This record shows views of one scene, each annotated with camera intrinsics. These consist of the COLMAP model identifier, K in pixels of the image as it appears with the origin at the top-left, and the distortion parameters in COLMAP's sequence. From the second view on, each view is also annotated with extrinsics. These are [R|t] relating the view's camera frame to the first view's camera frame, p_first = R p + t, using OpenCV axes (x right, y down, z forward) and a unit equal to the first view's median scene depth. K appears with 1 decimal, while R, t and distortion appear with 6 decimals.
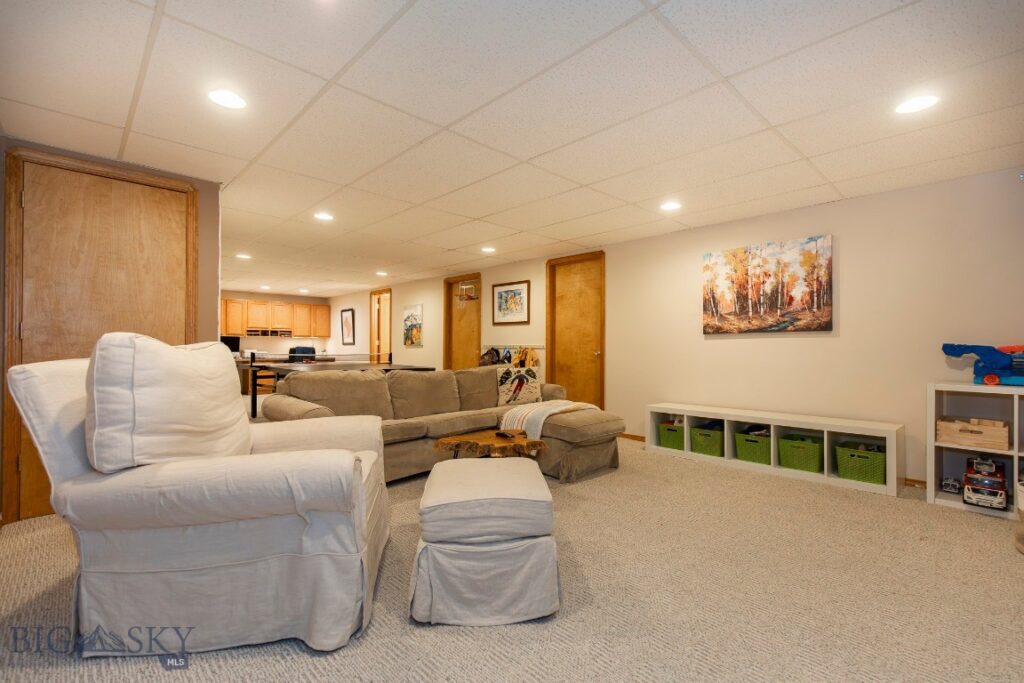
lens RADIAL K [[460.8, 0, 510.0], [0, 460.8, 342.8], [0, 0, 1]] dist [0.008572, -0.002403]
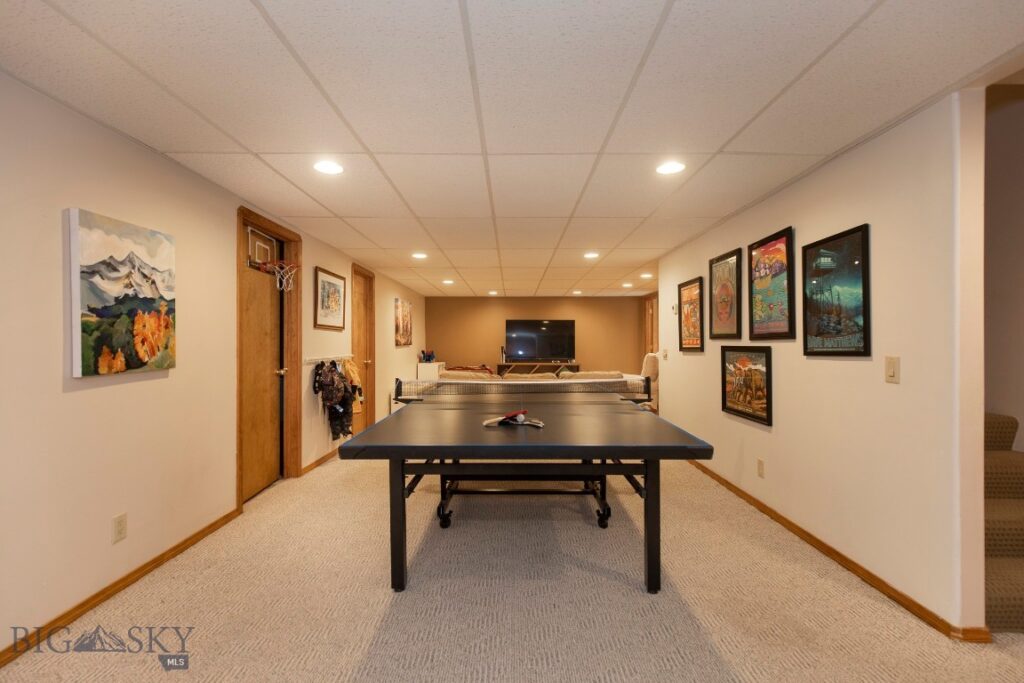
lens RADIAL K [[460.8, 0, 511.2], [0, 460.8, 342.7], [0, 0, 1]] dist [0.008572, -0.002403]
pose [[-0.699791, 0.002007, 0.714345, -0.563957], [-0.004652, 0.999962, -0.007367, -0.011347], [-0.714333, -0.008479, -0.699755, 1.031653]]
